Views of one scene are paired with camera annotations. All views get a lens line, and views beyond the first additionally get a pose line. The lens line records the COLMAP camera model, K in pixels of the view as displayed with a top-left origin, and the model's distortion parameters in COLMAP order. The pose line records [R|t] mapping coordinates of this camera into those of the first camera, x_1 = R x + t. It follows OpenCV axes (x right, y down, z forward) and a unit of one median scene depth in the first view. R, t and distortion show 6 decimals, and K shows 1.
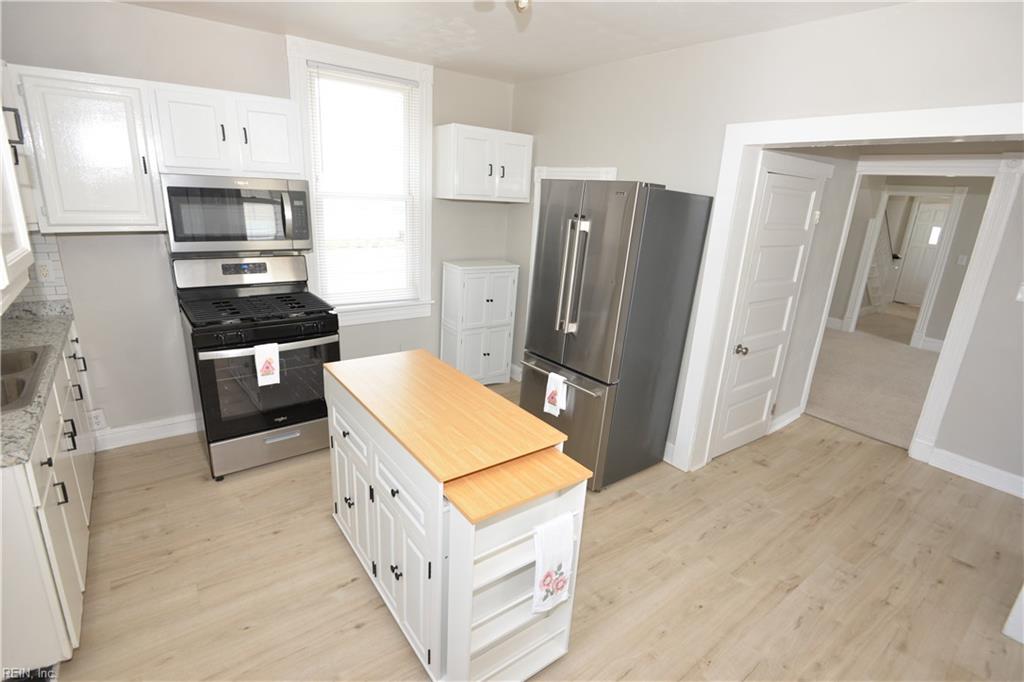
lens RADIAL K [[488.3, 0, 511.1], [0, 488.3, 346.5], [0, 0, 1]] dist [-0.011228, -0.007810]
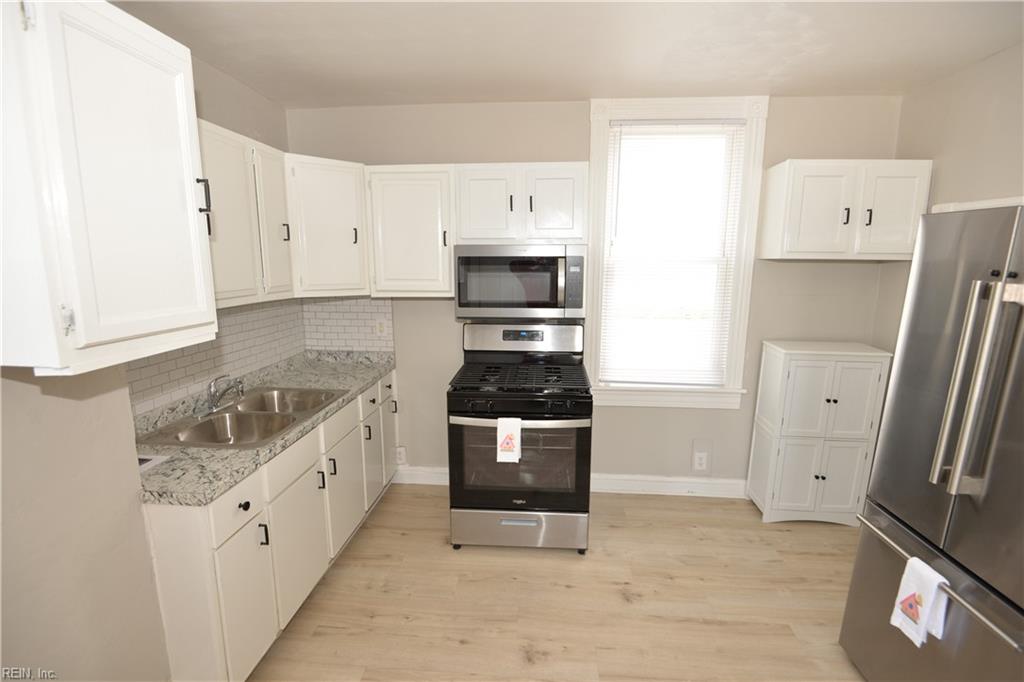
lens RADIAL K [[472.9, 0, 511.4], [0, 472.9, 343.2], [0, 0, 1]] dist [-0.004174, -0.008999]
pose [[0.744840, 0.068329, -0.663735, 0.077437], [-0.162448, 0.983382, -0.081063, -0.066256], [0.647166, 0.168202, 0.743562, 0.286506]]
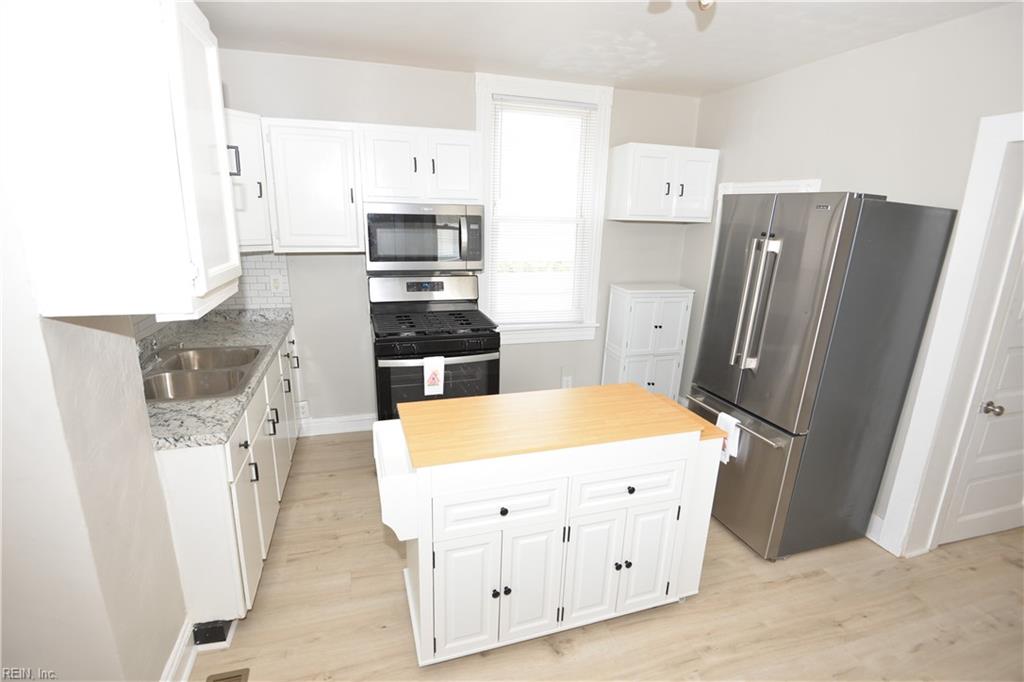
lens RADIAL K [[488.3, 0, 510.2], [0, 488.3, 345.0], [0, 0, 1]] dist [-0.011228, -0.007810]
pose [[0.937305, 0.063406, -0.342693, 0.018262], [-0.080215, 0.996160, -0.035085, -0.005893], [0.339152, 0.060375, 0.938792, 0.043137]]
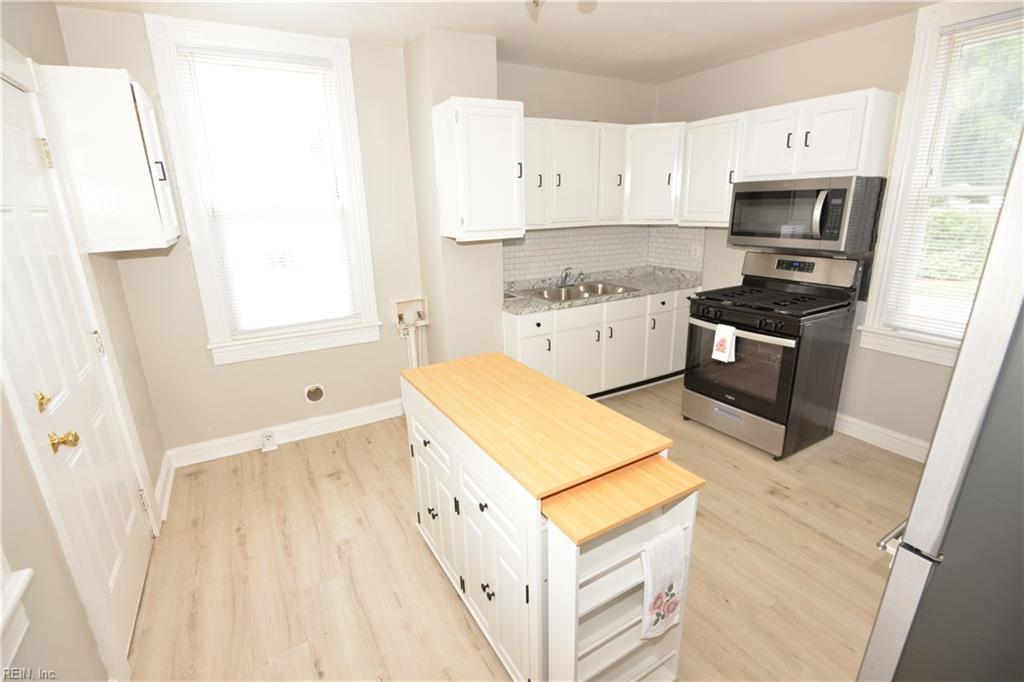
lens RADIAL K [[472.9, 0, 512.2], [0, 472.9, 345.6], [0, 0, 1]] dist [-0.004174, -0.008999]
pose [[-0.134560, 0.237252, -0.962084, 0.596140], [-0.275538, 0.923664, 0.266315, -0.108797], [0.951826, 0.300926, -0.058916, 0.550971]]
